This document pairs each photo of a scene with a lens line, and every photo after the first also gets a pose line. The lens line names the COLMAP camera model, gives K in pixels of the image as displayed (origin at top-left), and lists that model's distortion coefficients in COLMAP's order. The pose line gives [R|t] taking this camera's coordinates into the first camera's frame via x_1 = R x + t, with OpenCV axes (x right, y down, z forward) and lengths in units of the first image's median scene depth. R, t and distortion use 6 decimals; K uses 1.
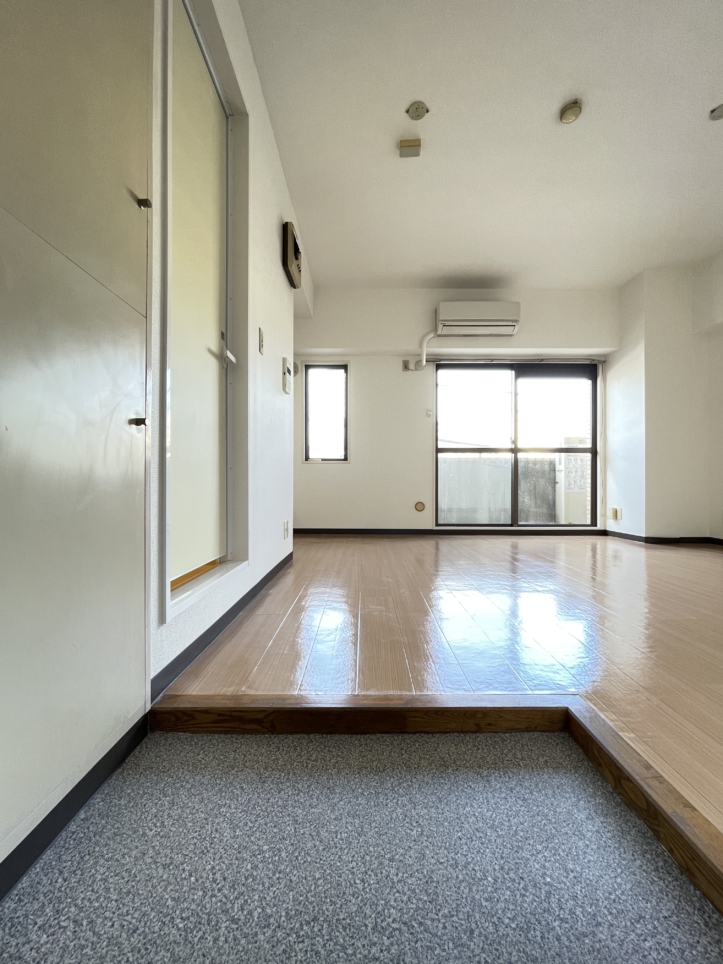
lens RADIAL K [[386.5, 0, 364.9], [0, 386.5, 482.3], [0, 0, 1]] dist [0.000452, -0.000003]
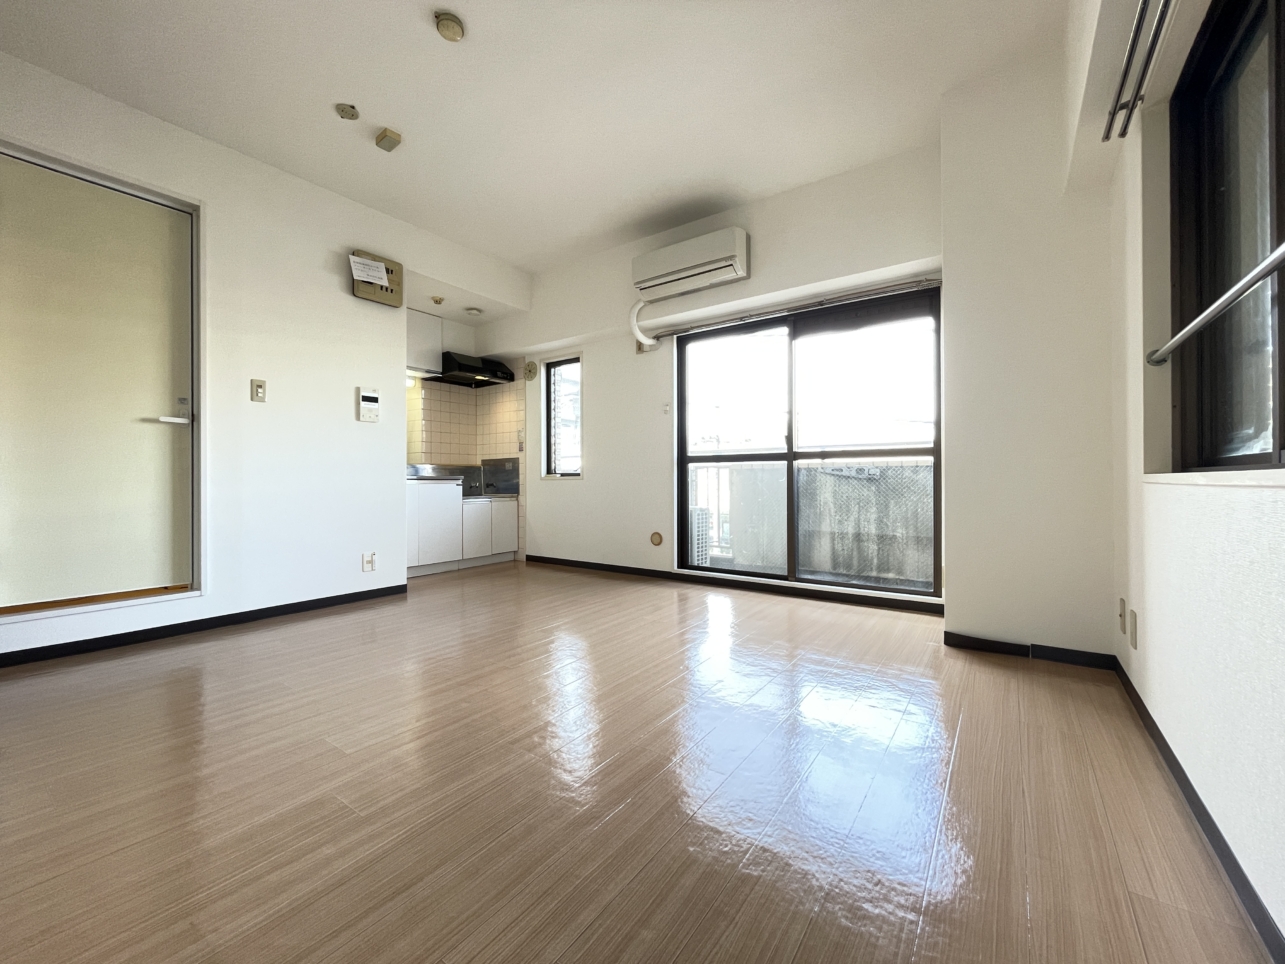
lens RADIAL K [[515.2, 0, 646.6], [0, 515.2, 481.0], [0, 0, 1]] dist [0.000452, -0.000003]
pose [[0.816198, -0.002533, -0.577767, 0.674529], [0.004883, 0.999985, 0.002514, -0.046637], [0.577752, -0.004873, 0.816198, 0.200544]]
